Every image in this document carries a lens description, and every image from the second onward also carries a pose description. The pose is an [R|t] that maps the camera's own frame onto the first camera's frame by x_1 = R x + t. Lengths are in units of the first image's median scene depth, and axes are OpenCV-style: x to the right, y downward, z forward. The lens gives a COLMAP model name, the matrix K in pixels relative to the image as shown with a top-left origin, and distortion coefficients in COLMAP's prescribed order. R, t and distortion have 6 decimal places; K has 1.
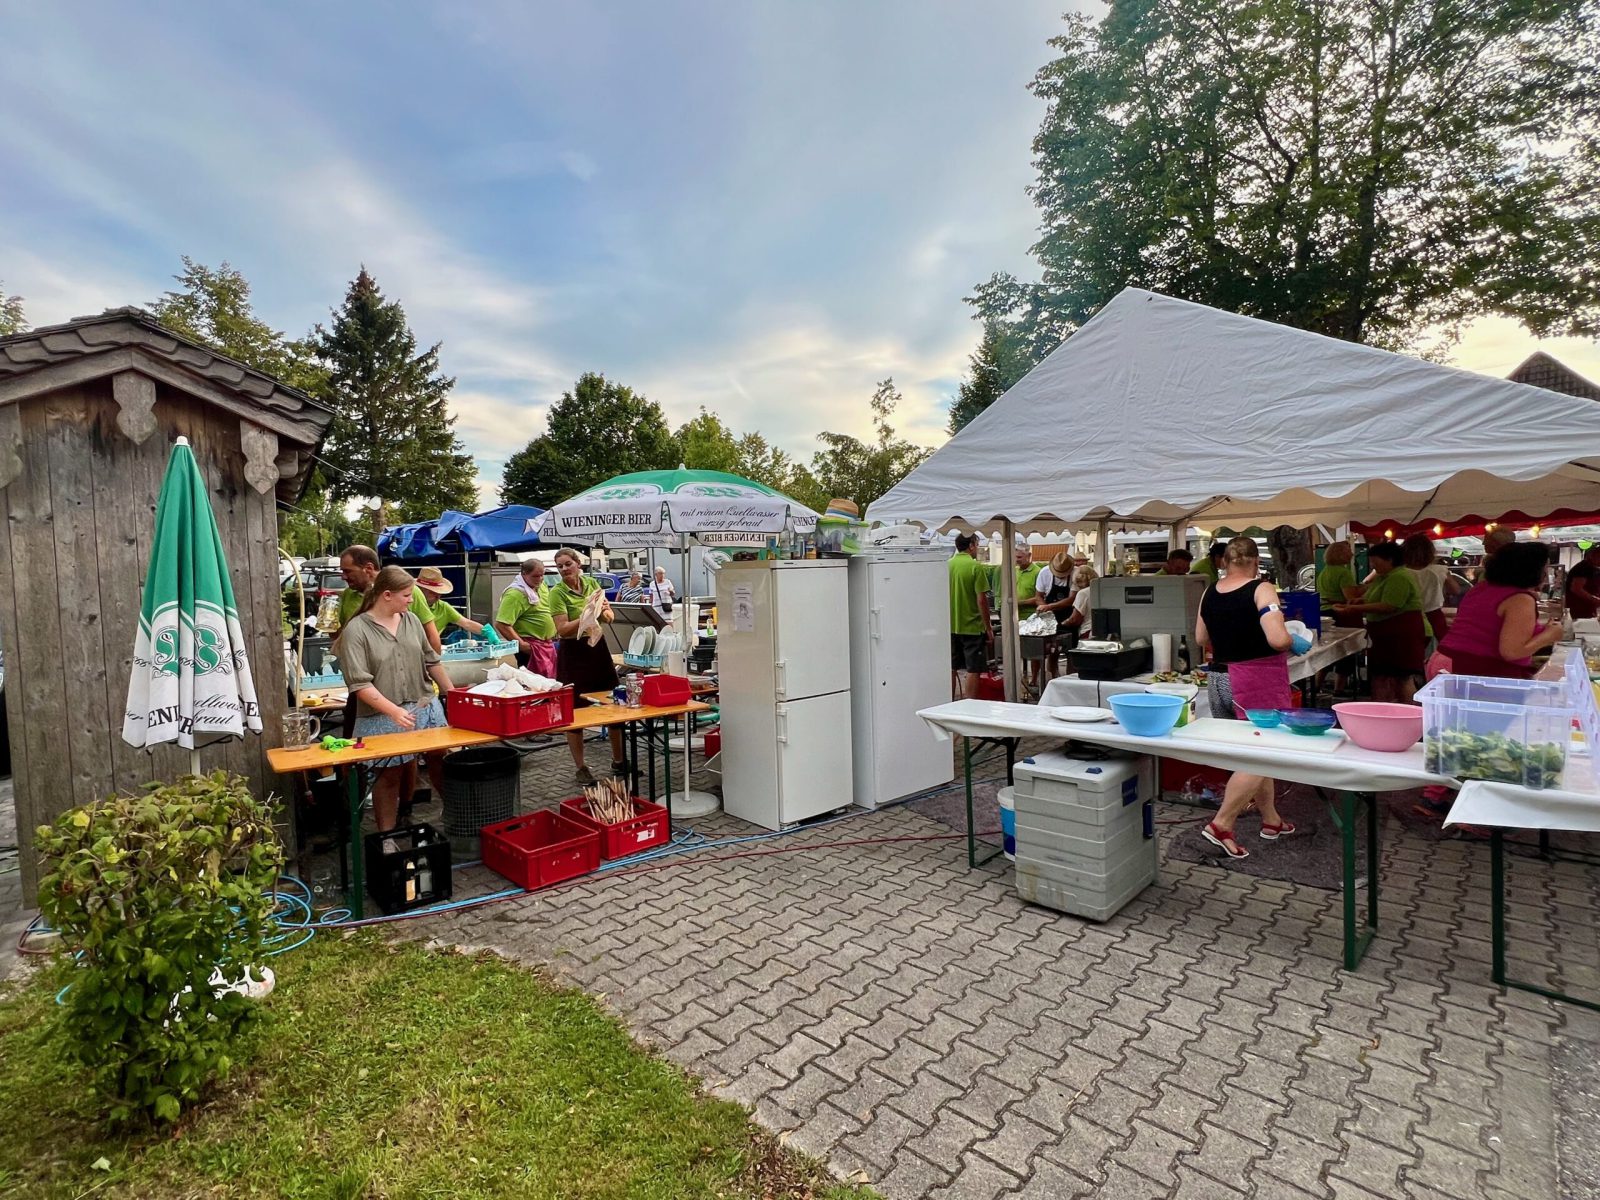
lens RADIAL K [[773.8, 0, 800.0], [0, 773.8, 600.0], [0, 0, 1]] dist [-0.004528, -0.000841]
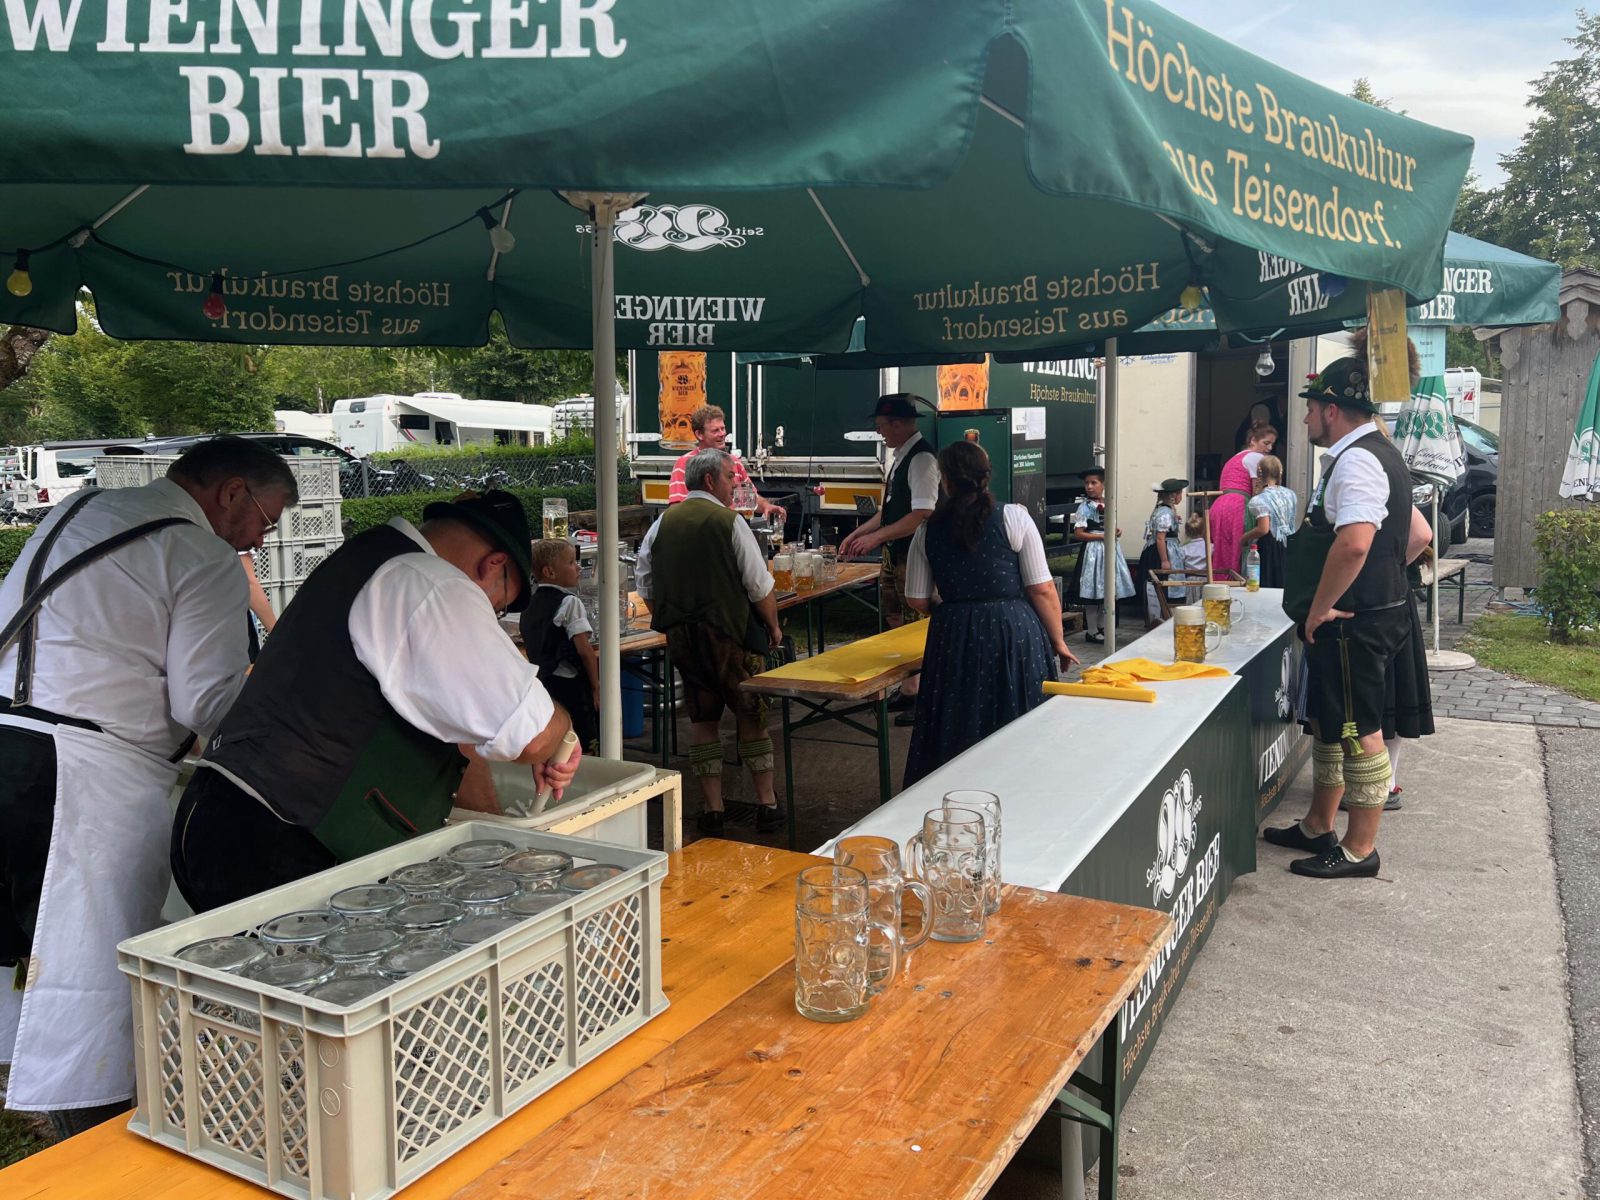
lens RADIAL K [[1216.9, 0, 806.0], [0, 1216.9, 584.2], [0, 0, 1]] dist [0.058681, -0.069038]
pose [[0.369866, 0.132354, -0.919609, 1.193840], [-0.038704, 0.991137, 0.127082, 0.065051], [0.928279, -0.011411, 0.371710, -1.741871]]
